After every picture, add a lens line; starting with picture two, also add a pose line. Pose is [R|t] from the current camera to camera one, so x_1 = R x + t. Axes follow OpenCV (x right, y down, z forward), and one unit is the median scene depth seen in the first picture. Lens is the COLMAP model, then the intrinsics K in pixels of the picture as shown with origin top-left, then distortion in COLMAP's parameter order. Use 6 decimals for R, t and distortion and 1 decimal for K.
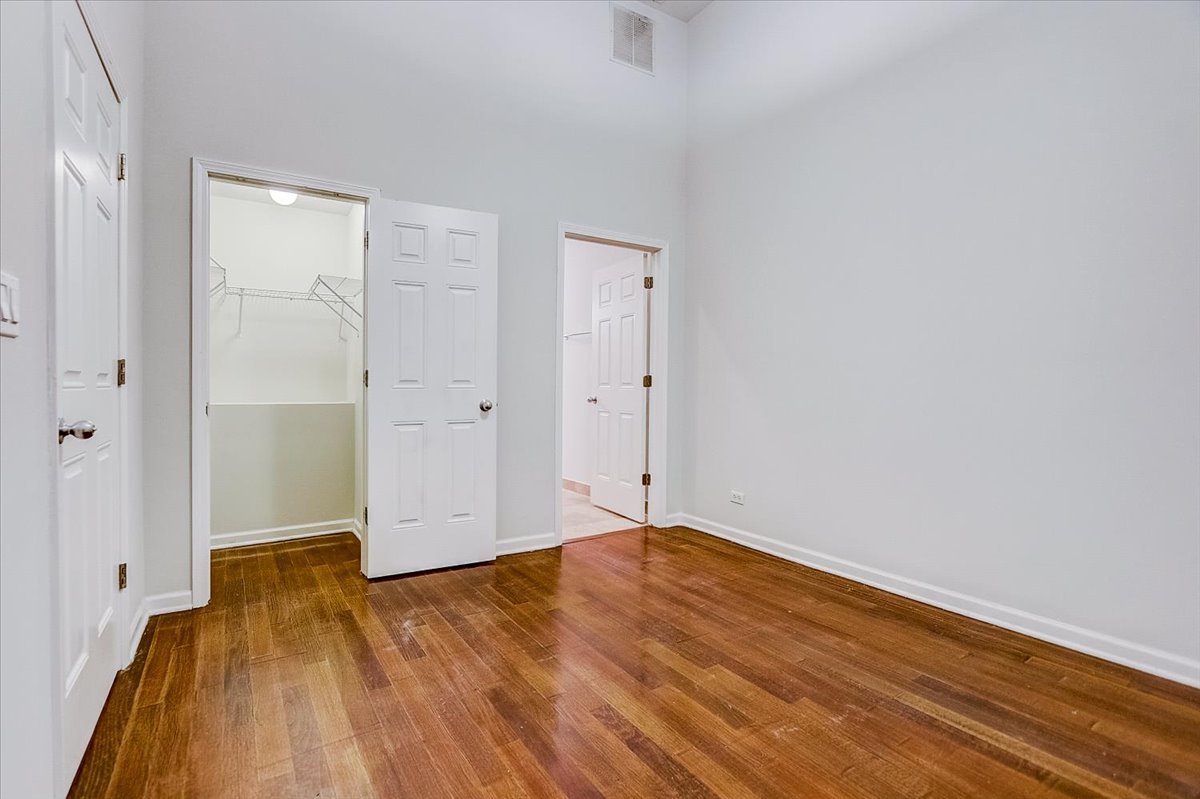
lens RADIAL K [[559.8, 0, 590.0], [0, 559.8, 397.8], [0, 0, 1]] dist [-0.014846, 0.000716]
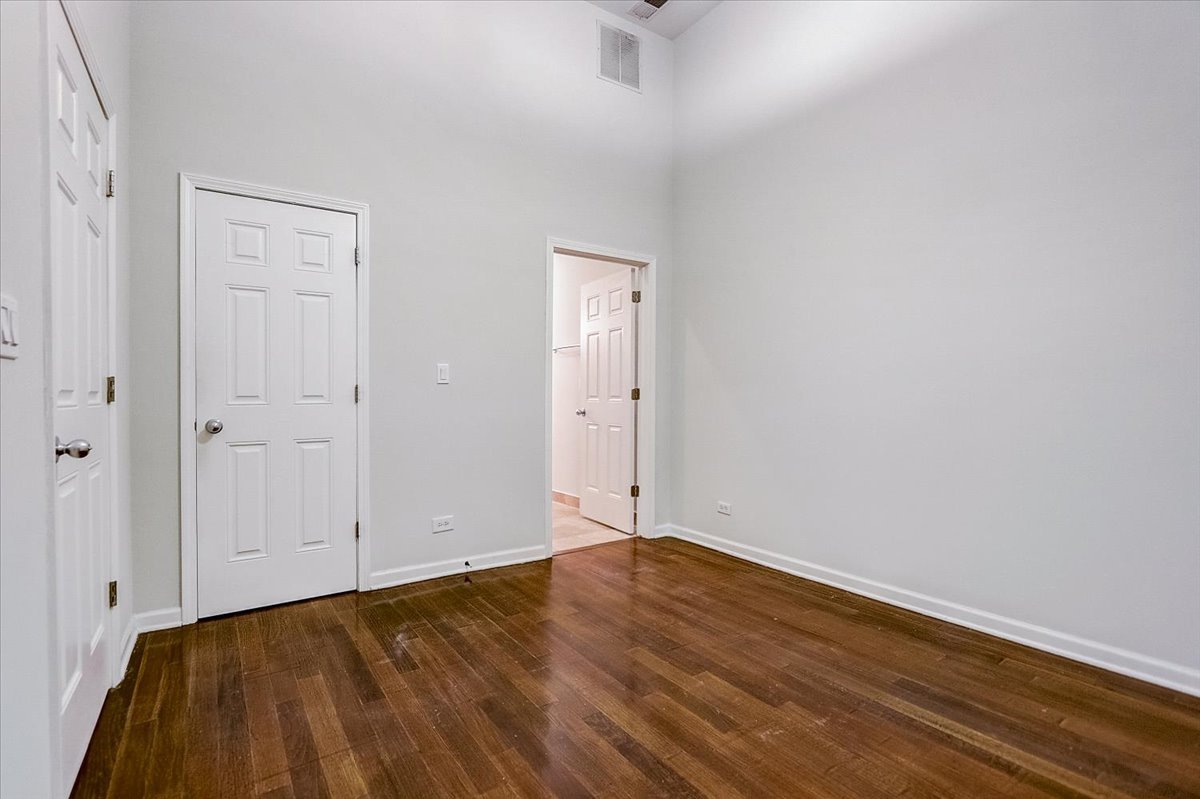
lens RADIAL K [[559.8, 0, 595.4], [0, 559.8, 407.5], [0, 0, 1]] dist [-0.014846, 0.000716]
pose [[0.999499, -0.004966, 0.031263, -0.004621], [0.005054, 0.999983, -0.002754, -0.006522], [-0.031249, 0.002911, 0.999507, -0.024212]]
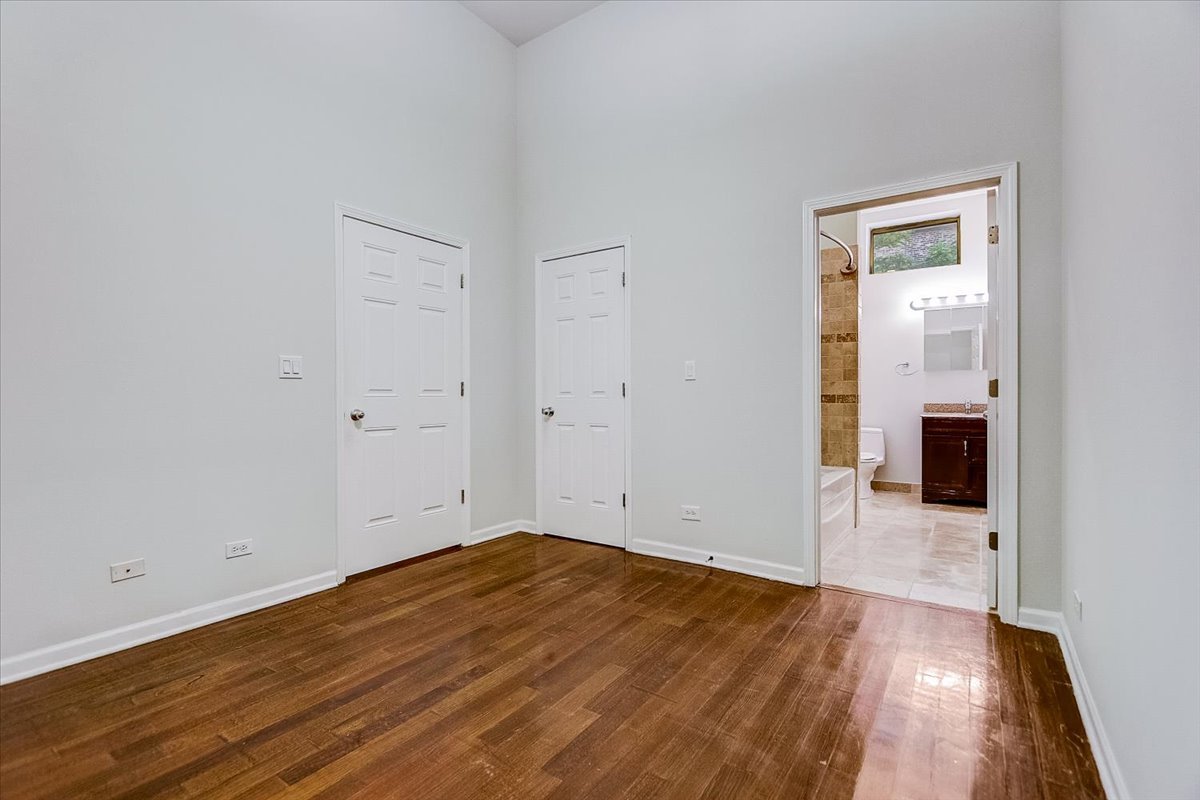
lens RADIAL K [[559.8, 0, 589.6], [0, 559.8, 404.6], [0, 0, 1]] dist [-0.014846, 0.000716]
pose [[0.369217, 0.015503, -0.929214, 1.092656], [-0.020041, 0.999761, 0.008717, -0.016159], [0.929127, 0.015404, 0.369439, 0.696749]]
